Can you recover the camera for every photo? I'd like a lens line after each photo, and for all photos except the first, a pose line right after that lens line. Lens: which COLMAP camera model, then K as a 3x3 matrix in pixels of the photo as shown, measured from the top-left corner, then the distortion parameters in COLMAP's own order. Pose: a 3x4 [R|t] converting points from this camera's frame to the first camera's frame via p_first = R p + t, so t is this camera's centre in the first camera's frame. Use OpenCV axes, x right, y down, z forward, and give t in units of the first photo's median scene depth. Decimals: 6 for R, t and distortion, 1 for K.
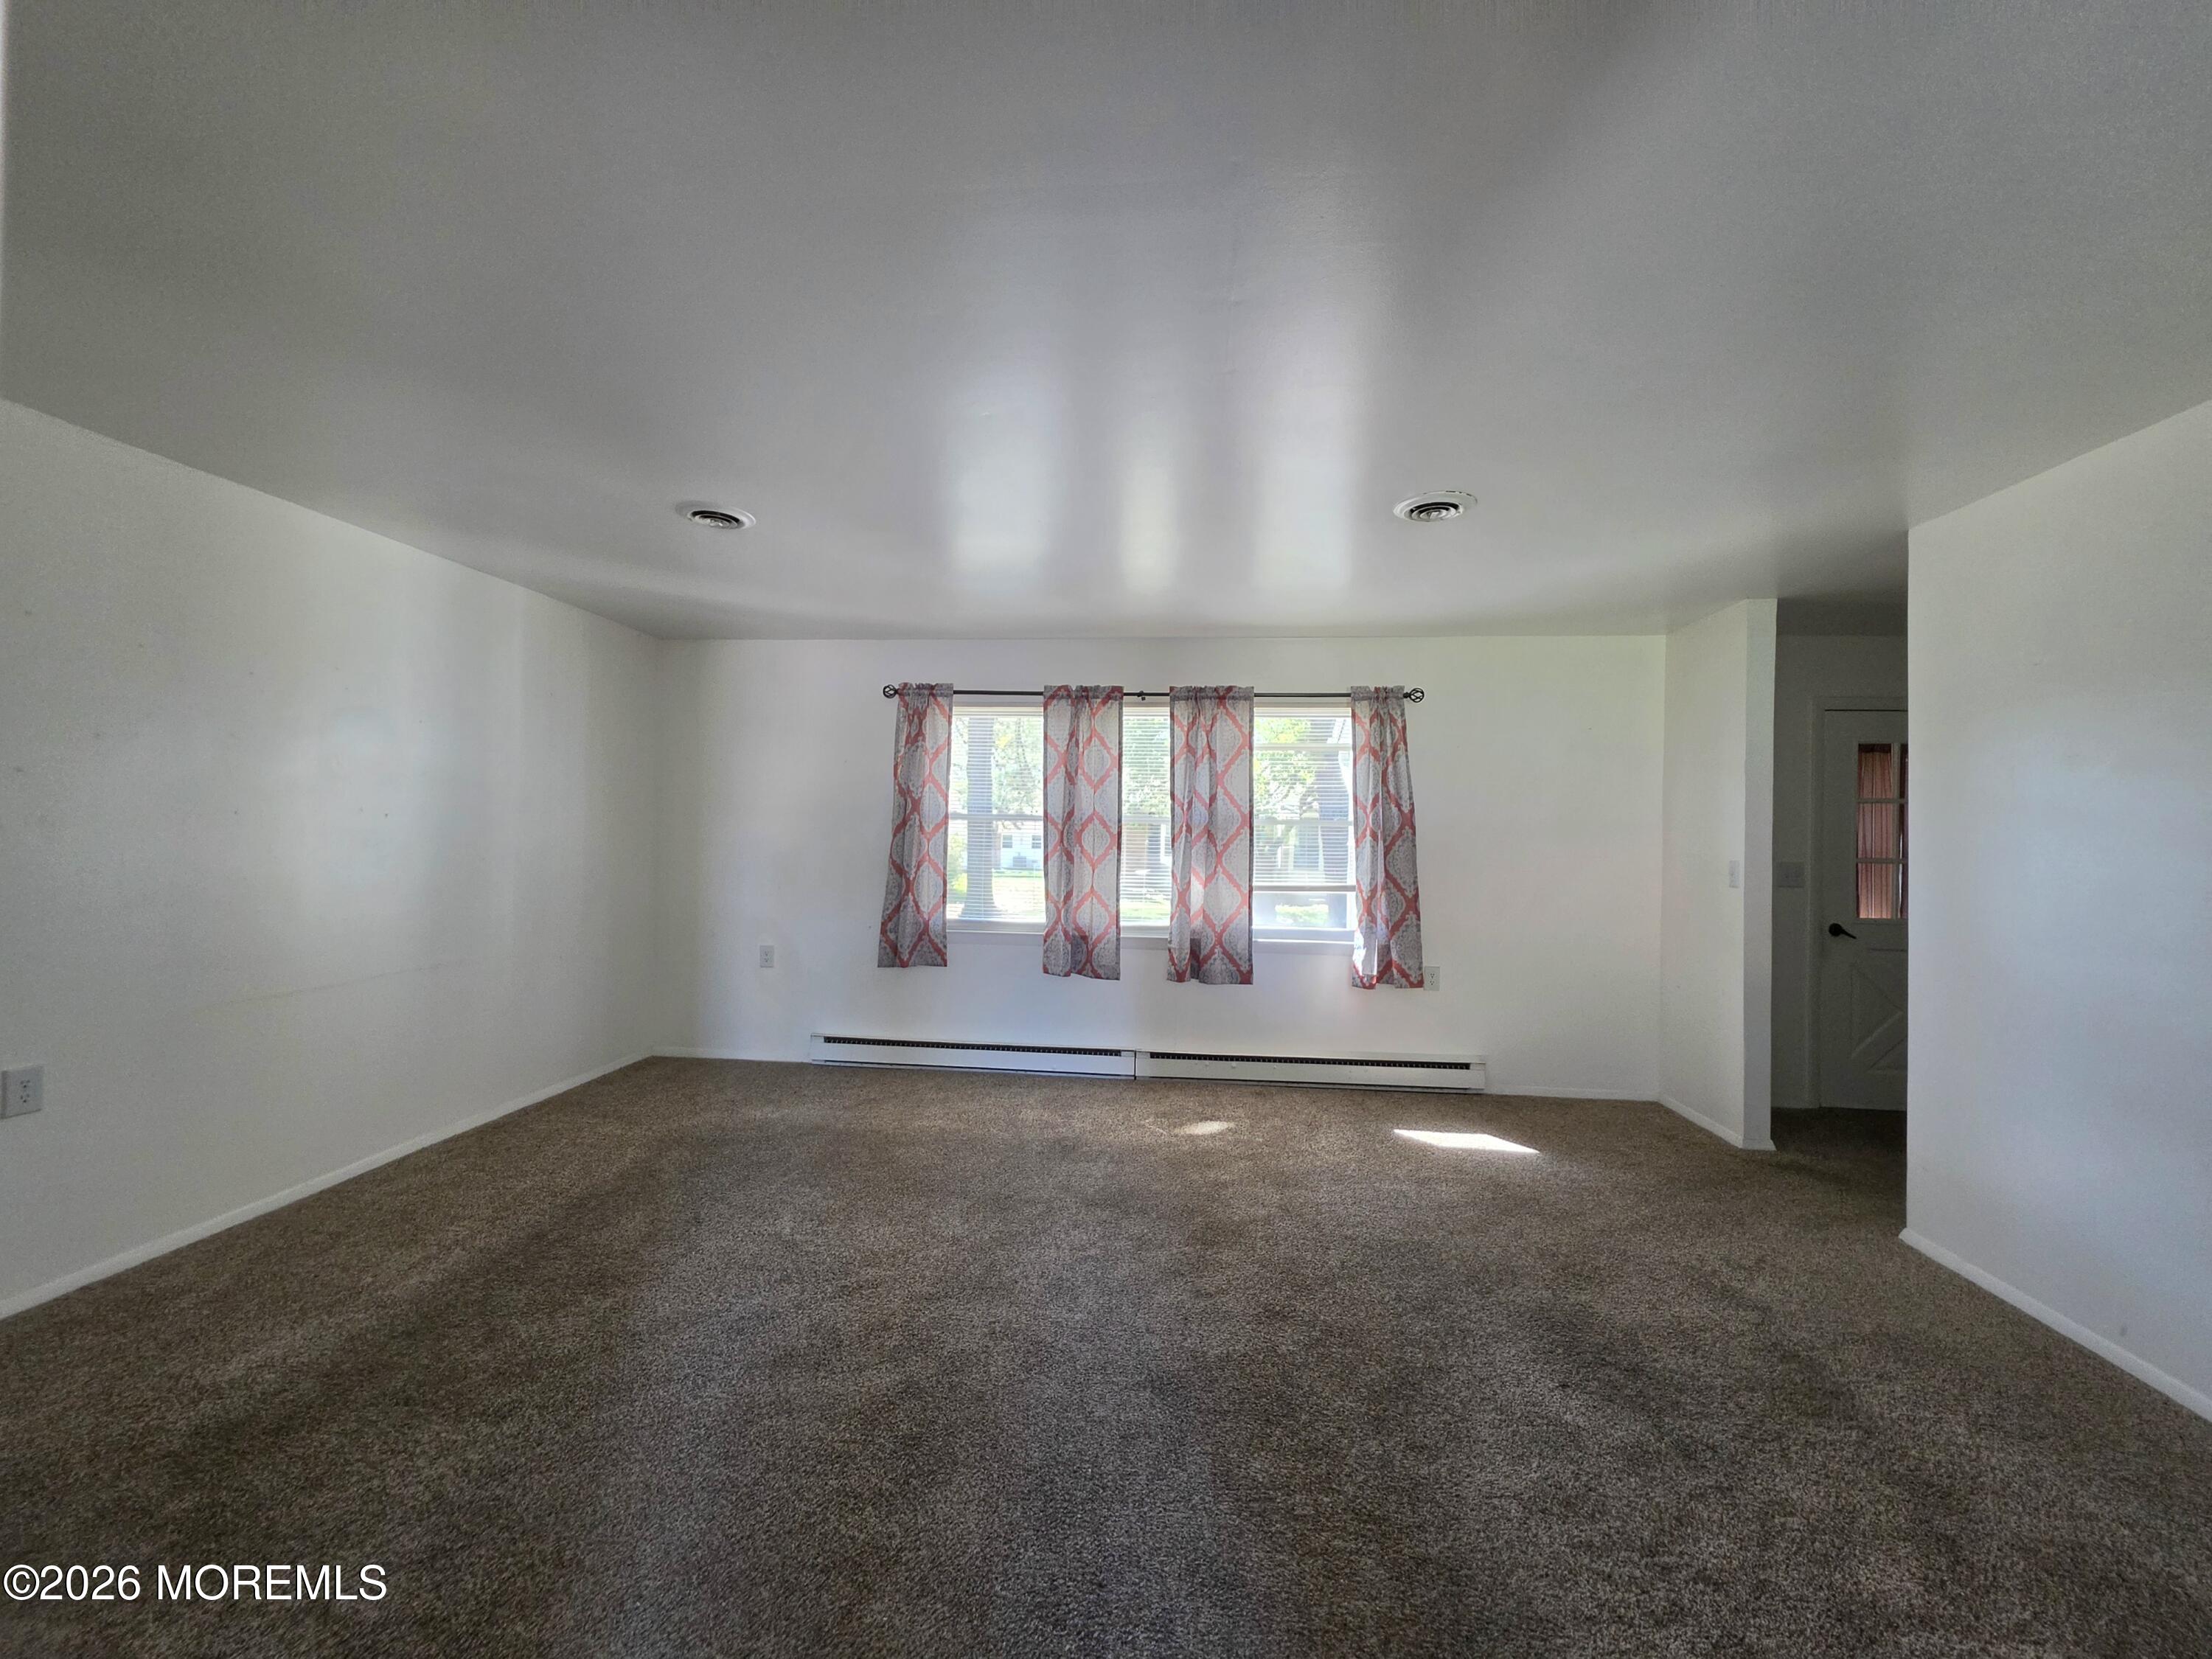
lens RADIAL K [[885.8, 0, 1105.9], [0, 885.8, 829.0], [0, 0, 1]] dist [0.001581, -0.000372]
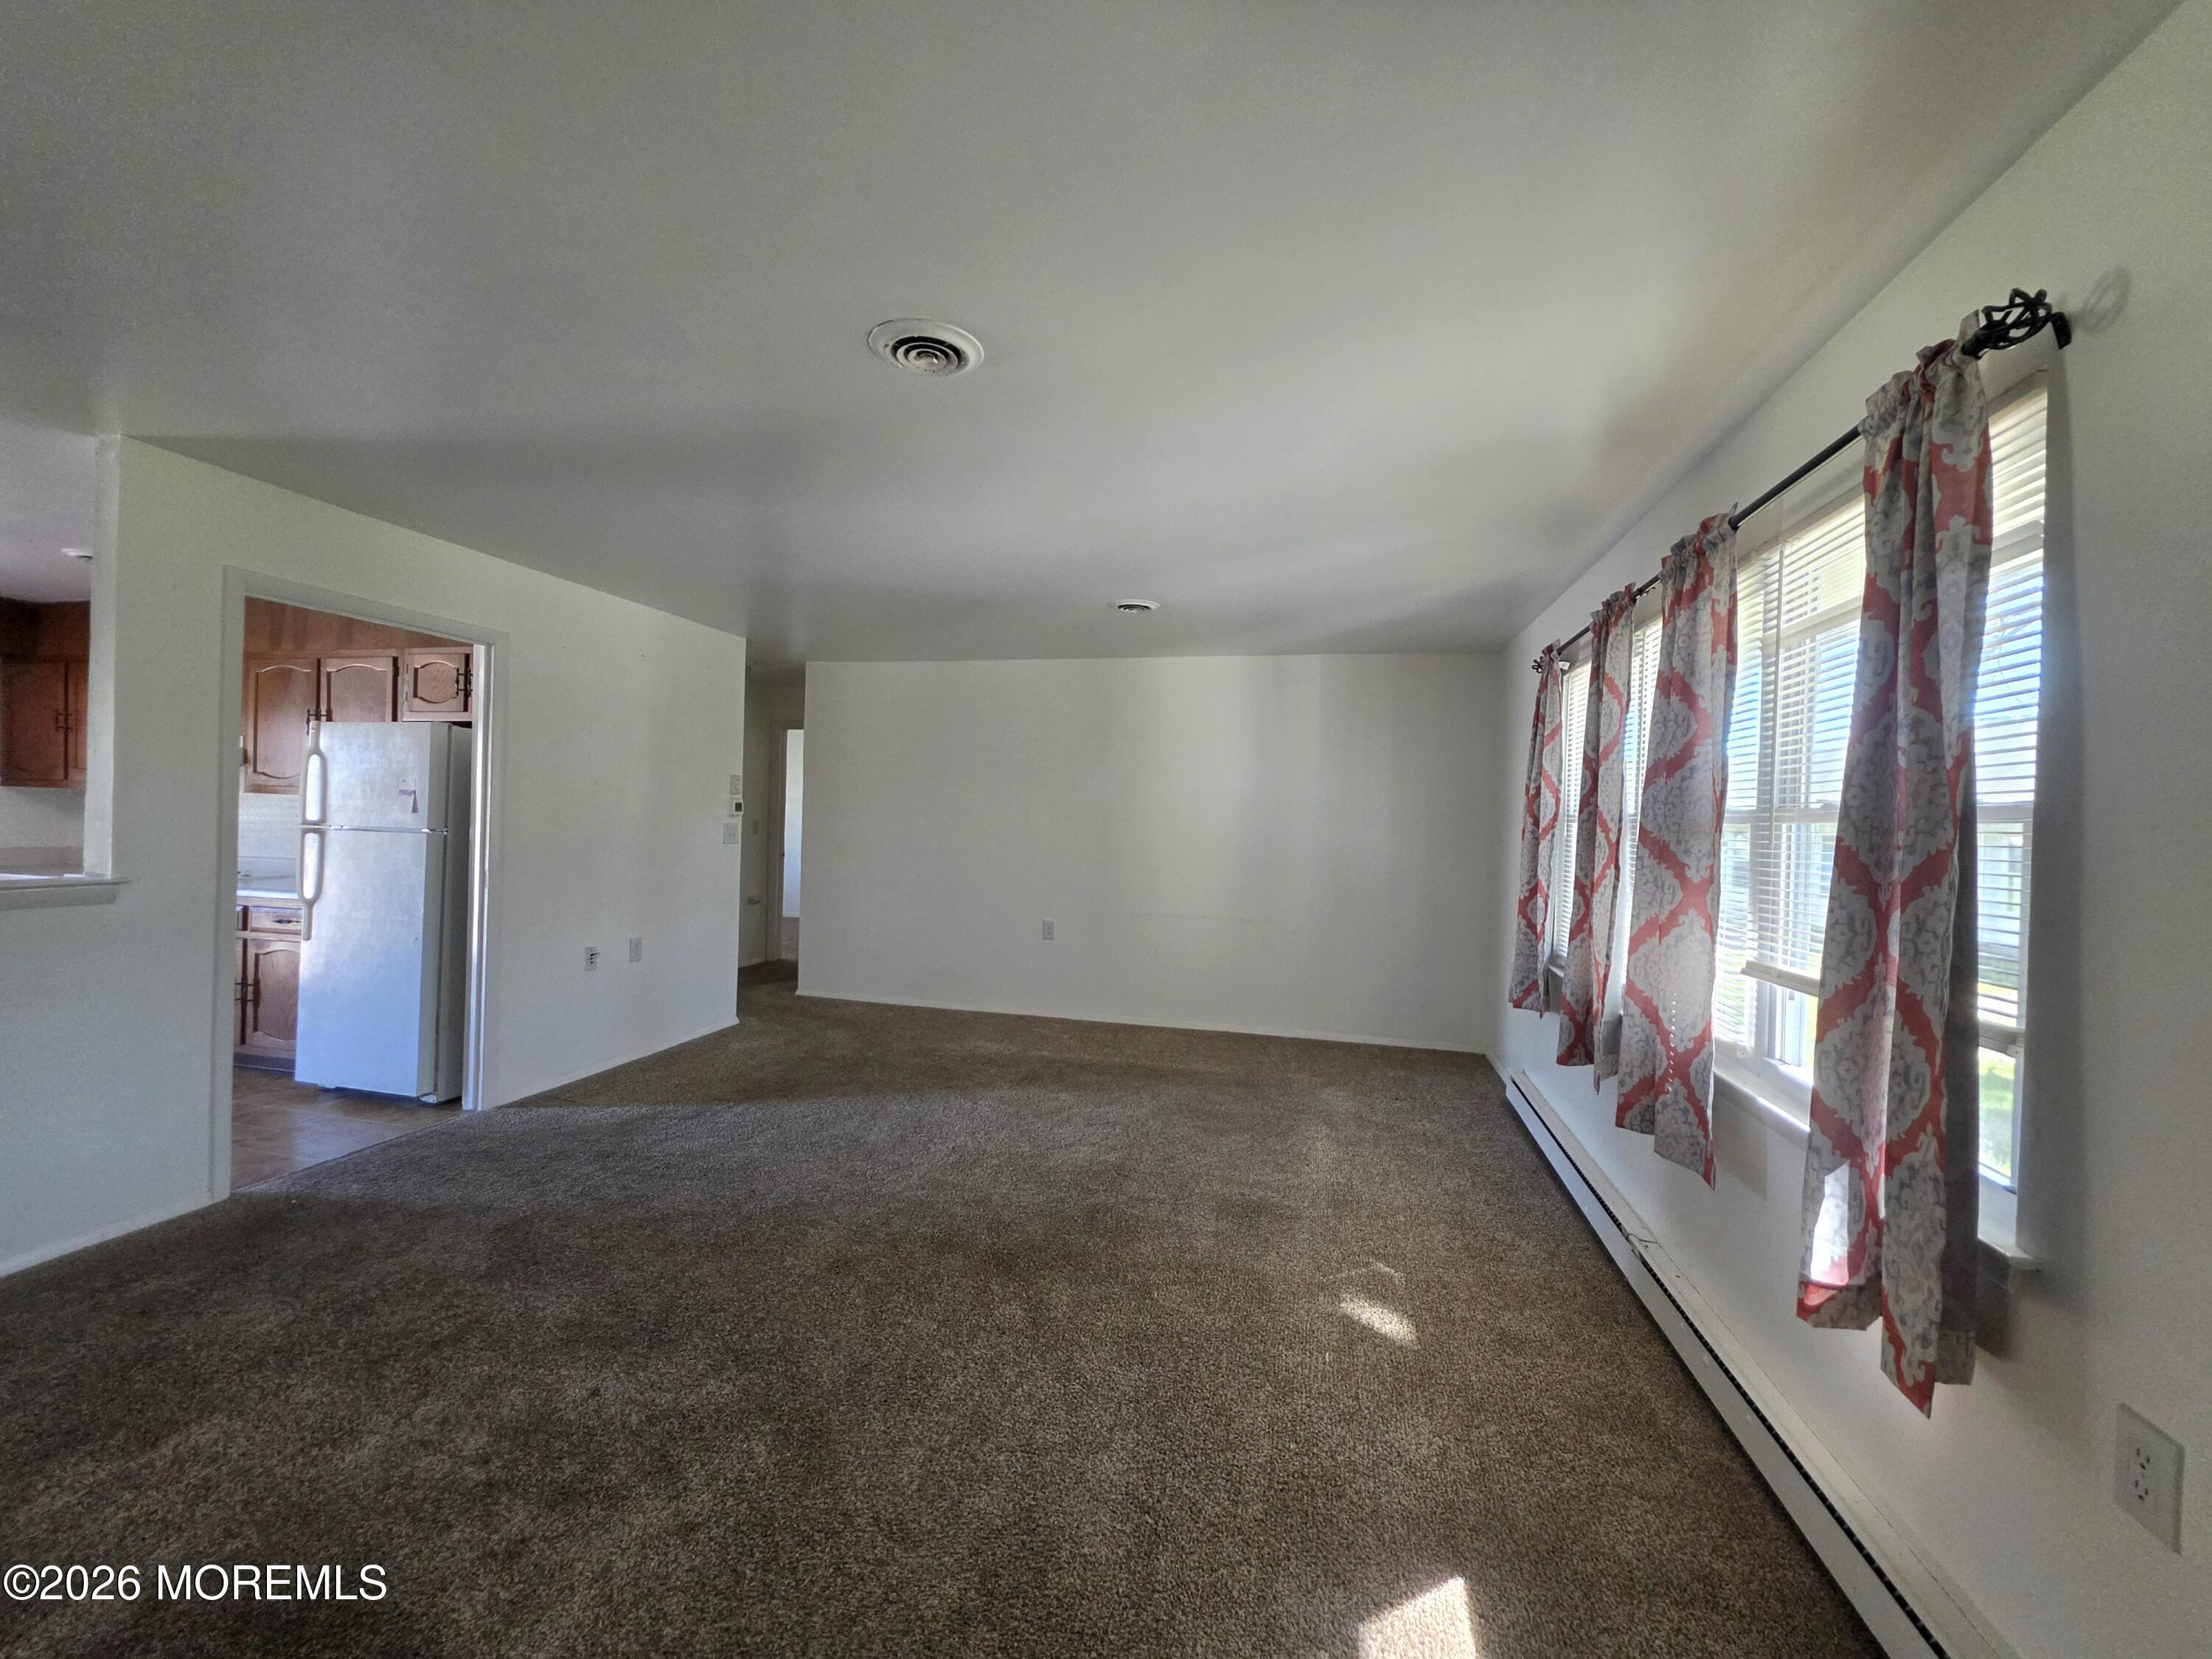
lens RADIAL K [[885.8, 0, 1101.6], [0, 885.8, 831.7], [0, 0, 1]] dist [0.001581, -0.000372]
pose [[-0.137612, -0.007591, -0.990457, 0.887333], [-0.025909, 0.999656, -0.004061, 0.018491], [0.990147, 0.025103, -0.137761, 1.067228]]
